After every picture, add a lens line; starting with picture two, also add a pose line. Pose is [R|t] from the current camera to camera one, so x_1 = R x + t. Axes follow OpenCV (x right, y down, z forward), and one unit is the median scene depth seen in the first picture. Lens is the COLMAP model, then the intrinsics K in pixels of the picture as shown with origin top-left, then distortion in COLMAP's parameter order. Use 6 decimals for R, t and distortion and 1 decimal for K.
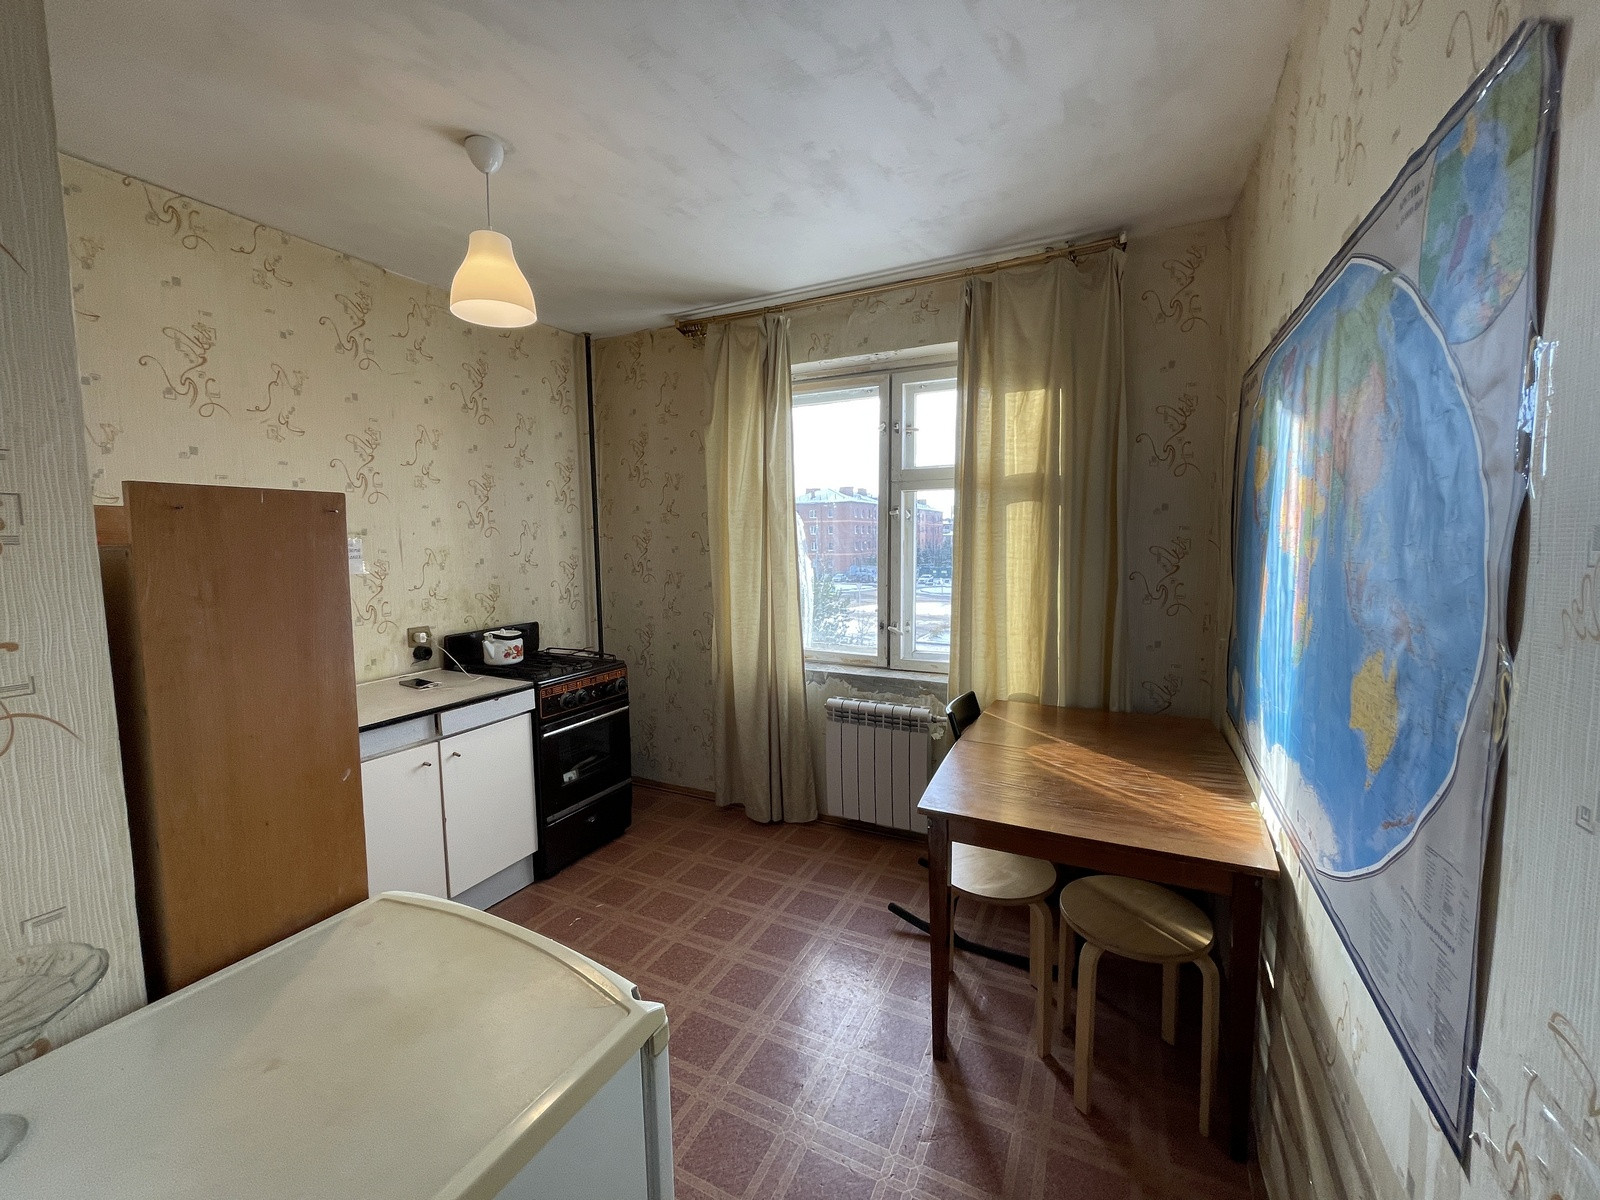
lens RADIAL K [[650.9, 0, 796.5], [0, 650.9, 592.6], [0, 0, 1]] dist [-0.002890, 0.001077]
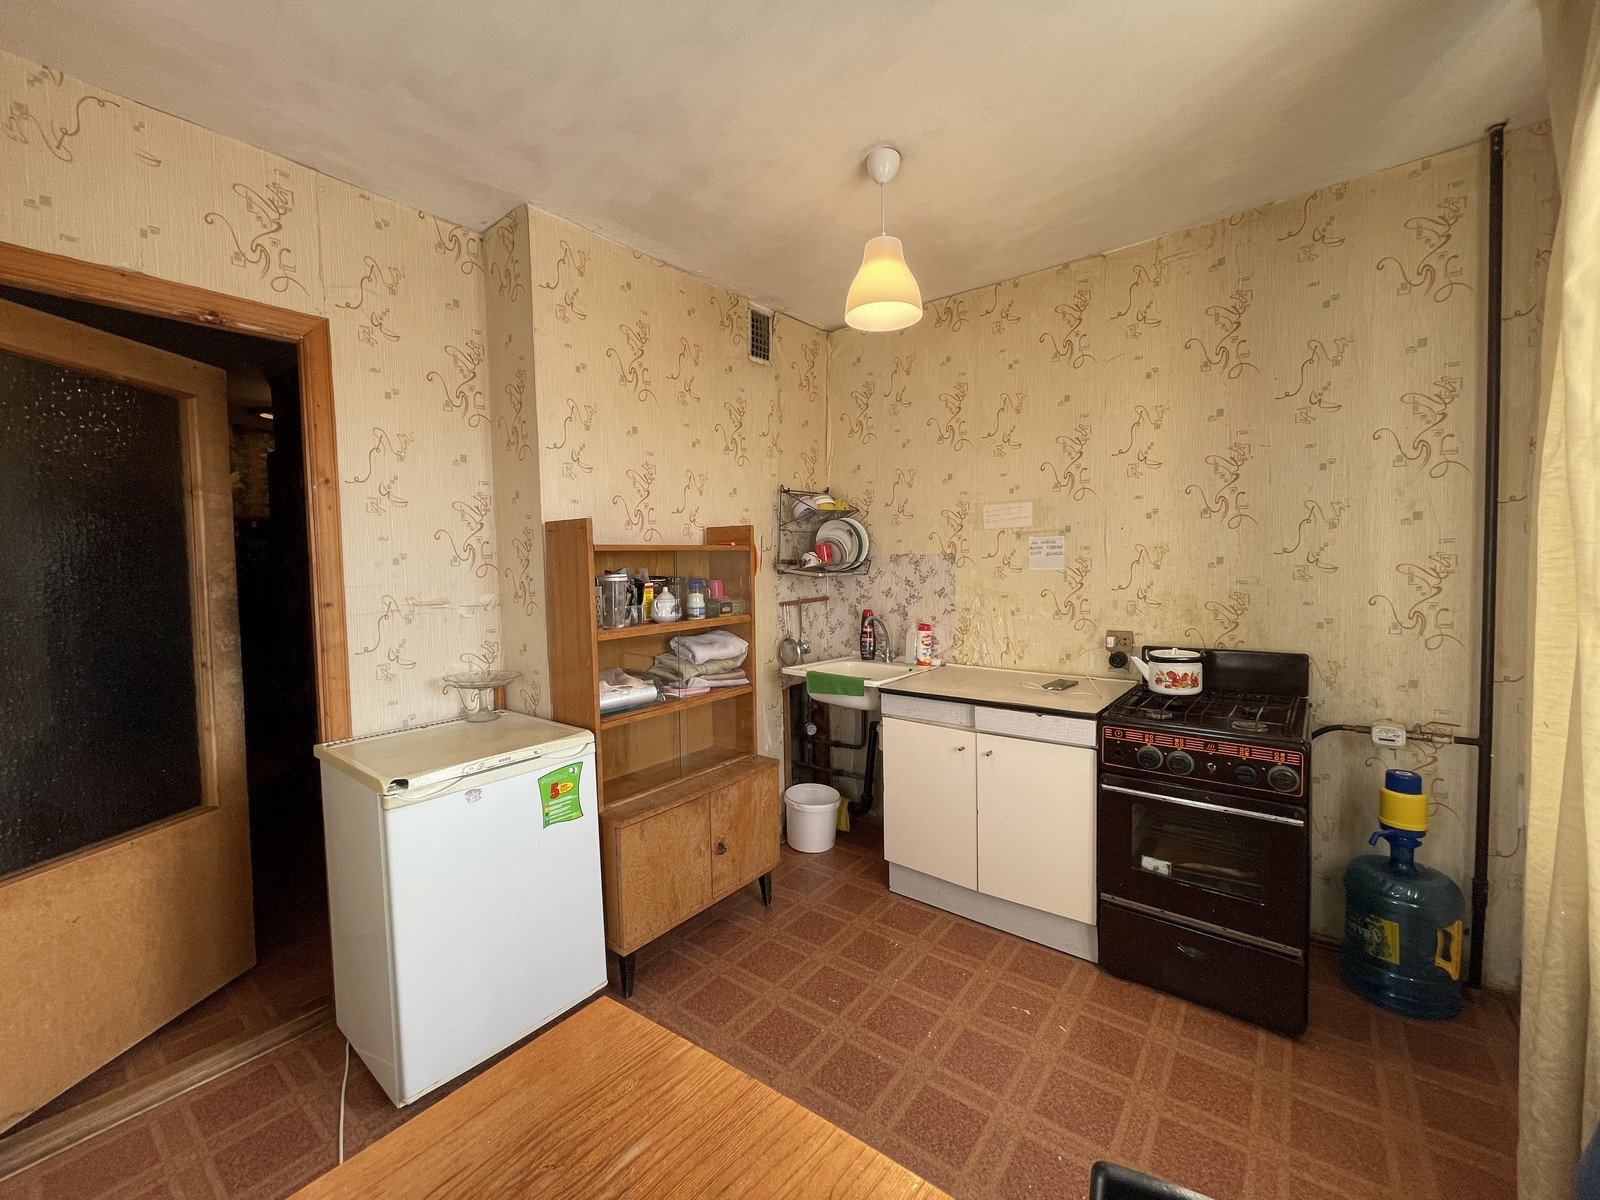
lens RADIAL K [[650.9, 0, 797.3], [0, 650.9, 592.7], [0, 0, 1]] dist [-0.002890, 0.001077]
pose [[-0.196686, 0.062189, -0.978492, 0.398833], [-0.059997, 0.995353, 0.075321, -0.041765], [0.978629, 0.073521, -0.192041, 0.729726]]
